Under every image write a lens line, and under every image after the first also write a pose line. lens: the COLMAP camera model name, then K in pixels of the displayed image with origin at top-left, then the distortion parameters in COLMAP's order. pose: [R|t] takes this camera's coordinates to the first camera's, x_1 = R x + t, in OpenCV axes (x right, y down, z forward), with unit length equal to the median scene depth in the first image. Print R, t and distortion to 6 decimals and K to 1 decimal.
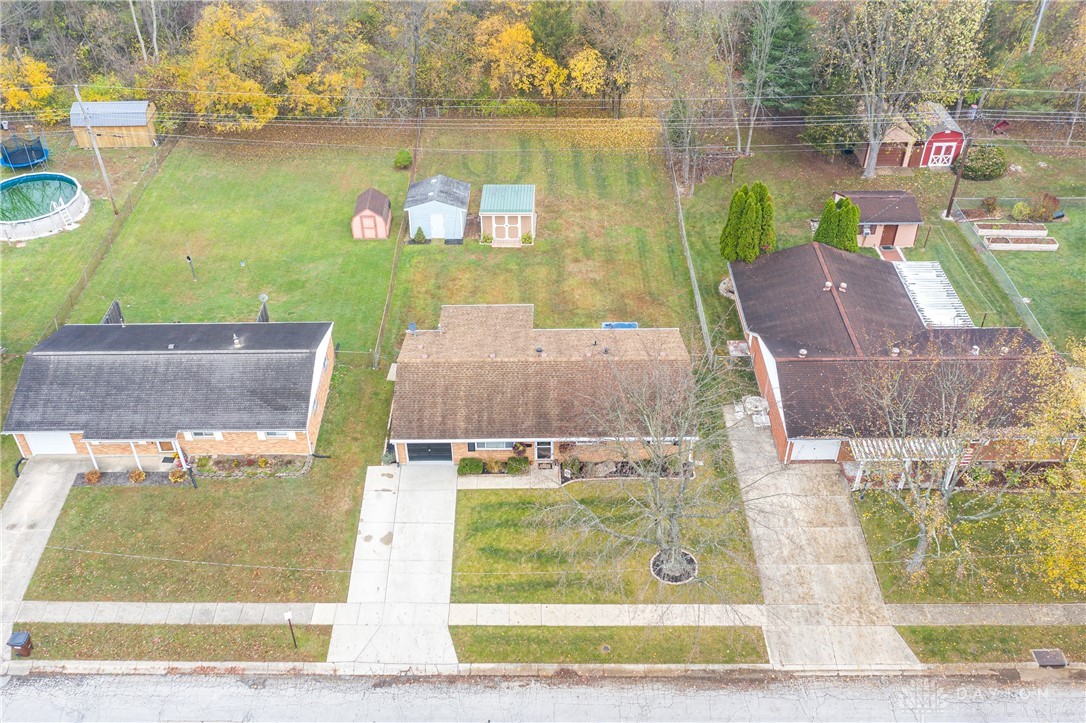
lens RADIAL K [[1018.3, 0, 501.8], [0, 1018.3, 365.0], [0, 0, 1]] dist [-0.001131, -0.000898]
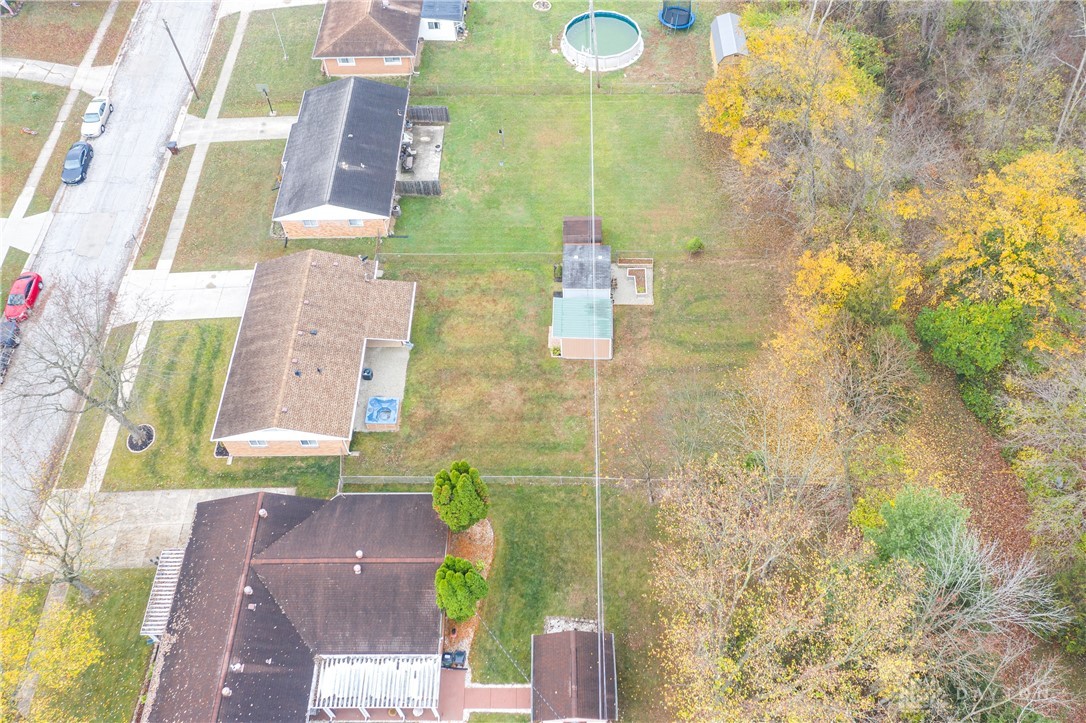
lens RADIAL K [[921.8, 0, 563.9], [0, 921.8, 332.9], [0, 0, 1]] dist [-0.010973, 0.003231]
pose [[0.022734, 0.812734, -0.582191, 0.754728], [-0.612880, 0.471411, 0.634153, -0.989328], [0.789849, 0.342397, 0.508826, 0.682974]]
